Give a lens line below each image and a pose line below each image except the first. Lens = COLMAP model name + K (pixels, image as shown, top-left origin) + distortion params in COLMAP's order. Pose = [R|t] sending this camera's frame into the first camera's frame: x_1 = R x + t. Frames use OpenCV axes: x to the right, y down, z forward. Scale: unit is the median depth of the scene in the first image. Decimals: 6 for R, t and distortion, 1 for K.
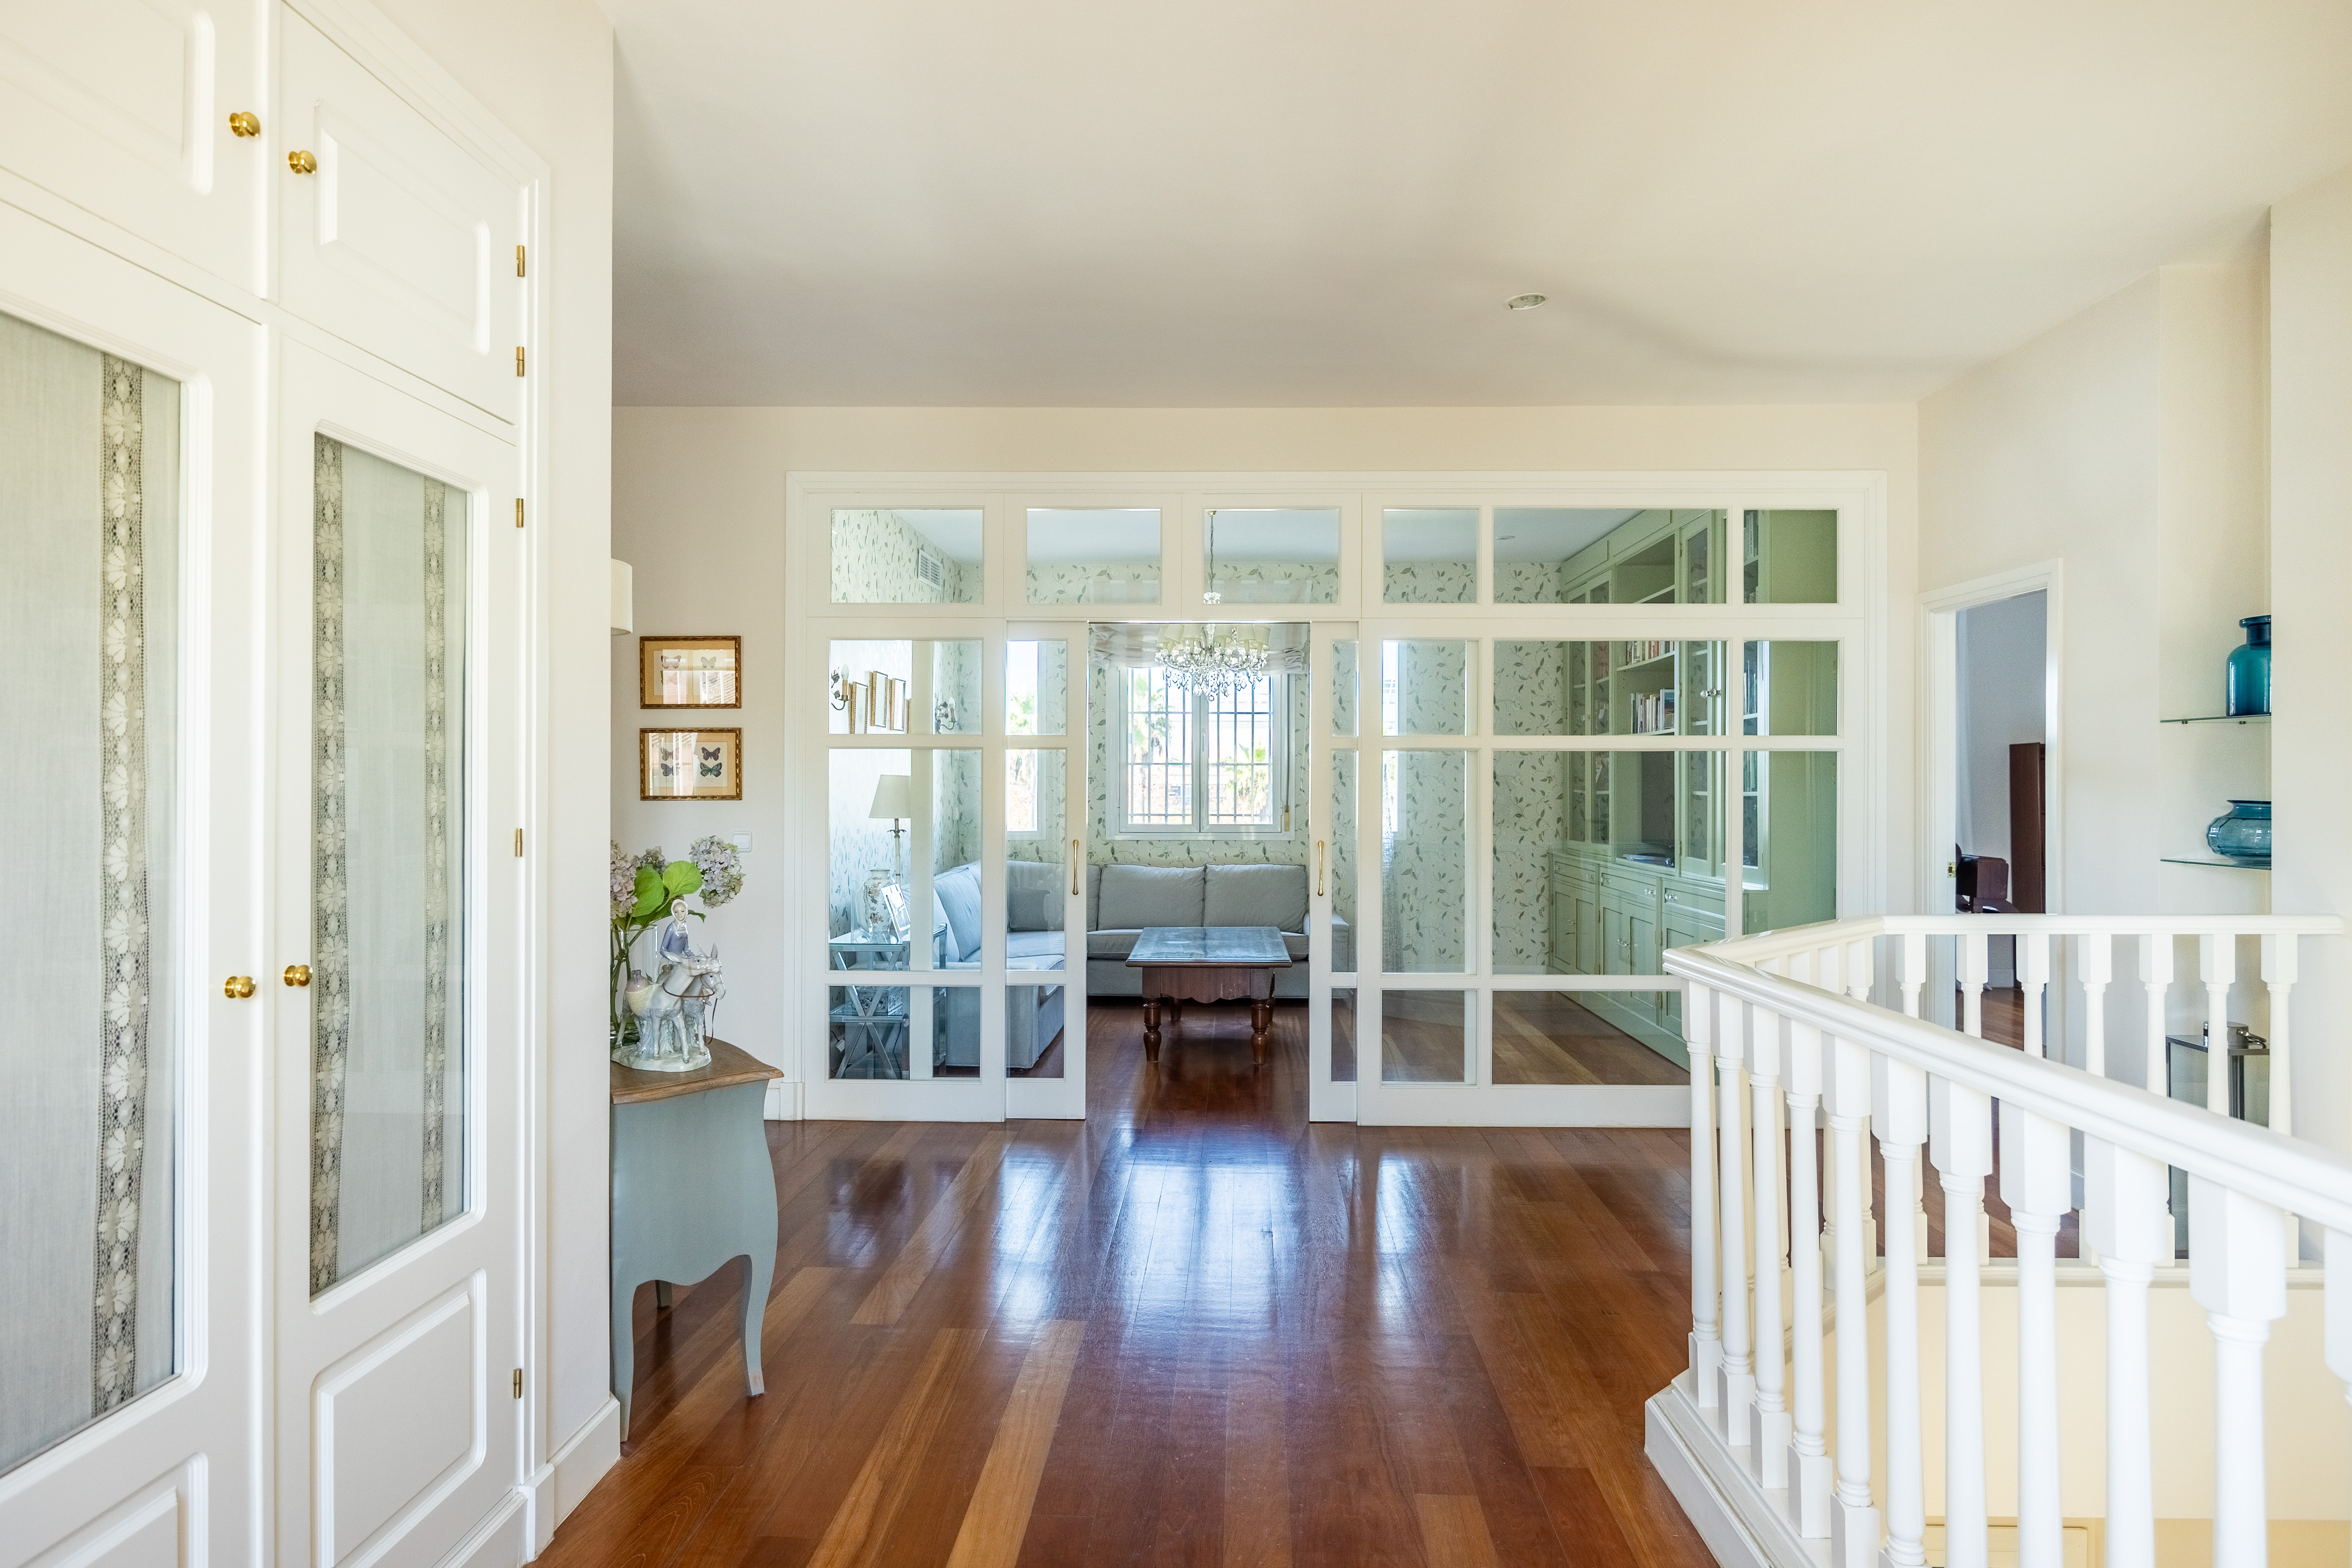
lens RADIAL K [[1318.9, 0, 1178.7], [0, 1318.9, 780.4], [0, 0, 1]] dist [0.003204, -0.000453]
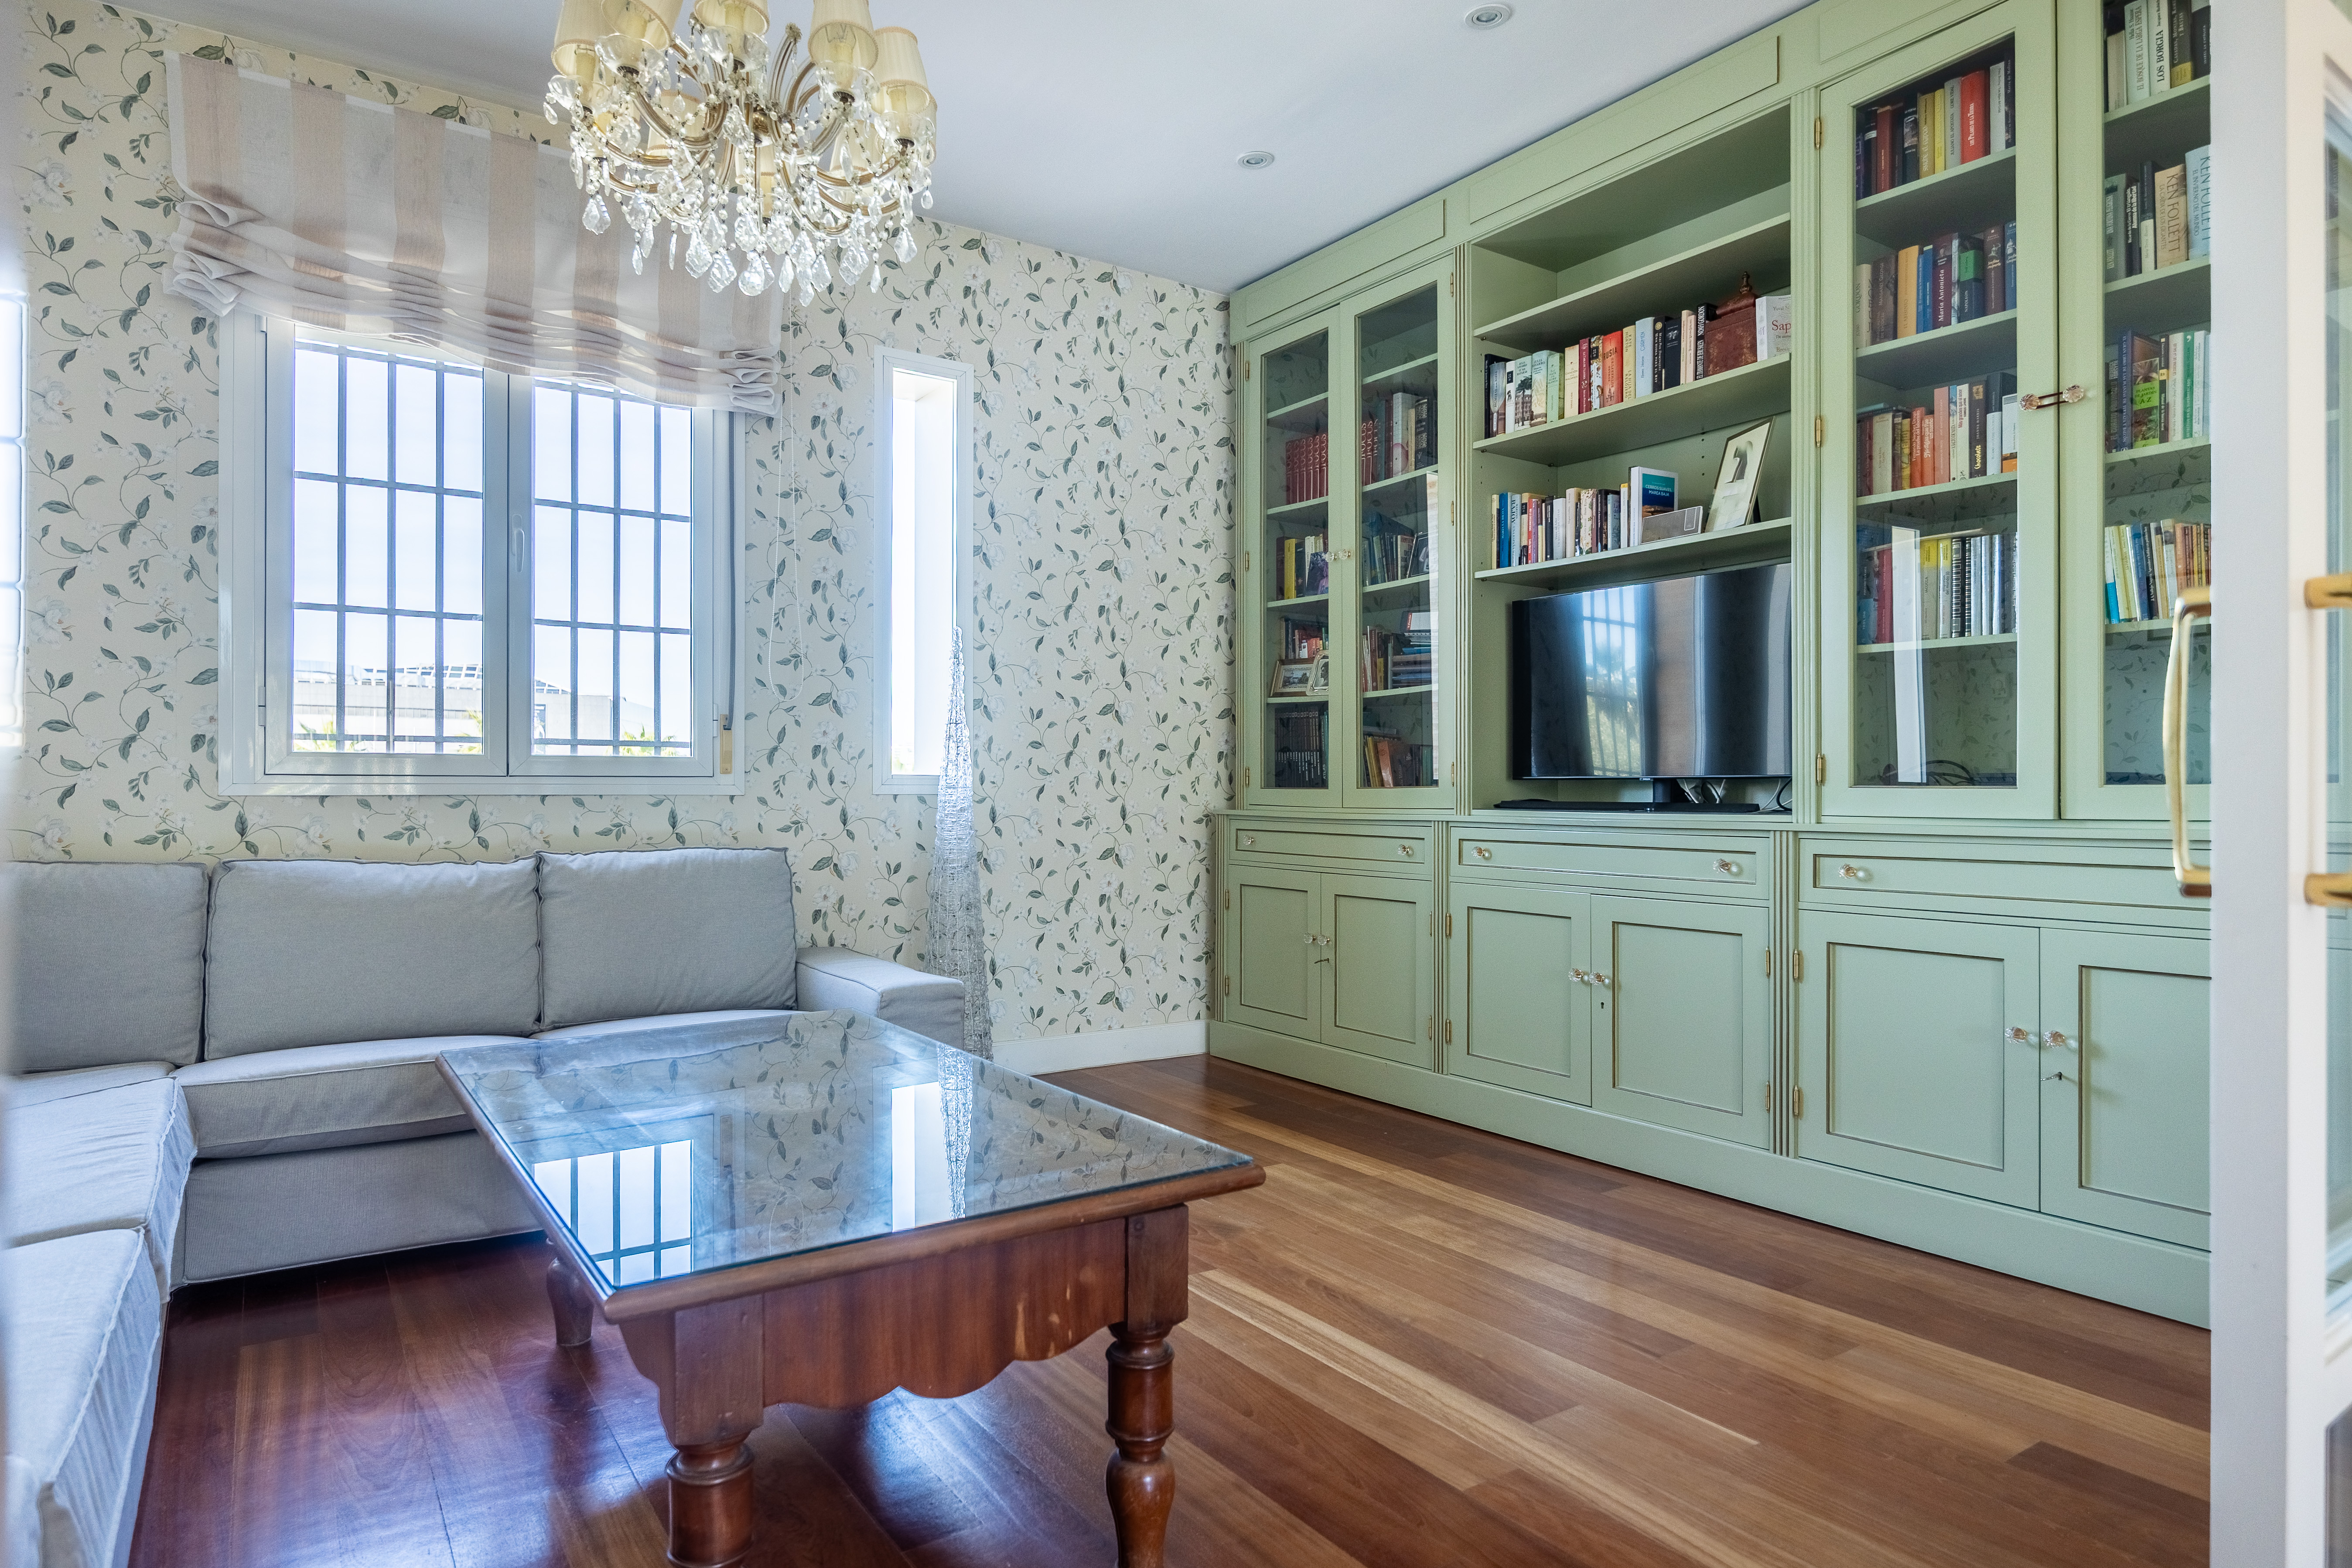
lens RADIAL K [[1319.0, 0, 1162.3], [0, 1319.0, 780.0], [0, 0, 1]] dist [0.003204, -0.000453]
pose [[0.817774, 0.002711, 0.575533, -0.052394], [-0.004005, 0.999992, 0.000980, 0.039476], [-0.575526, -0.003106, 0.817778, 0.559231]]
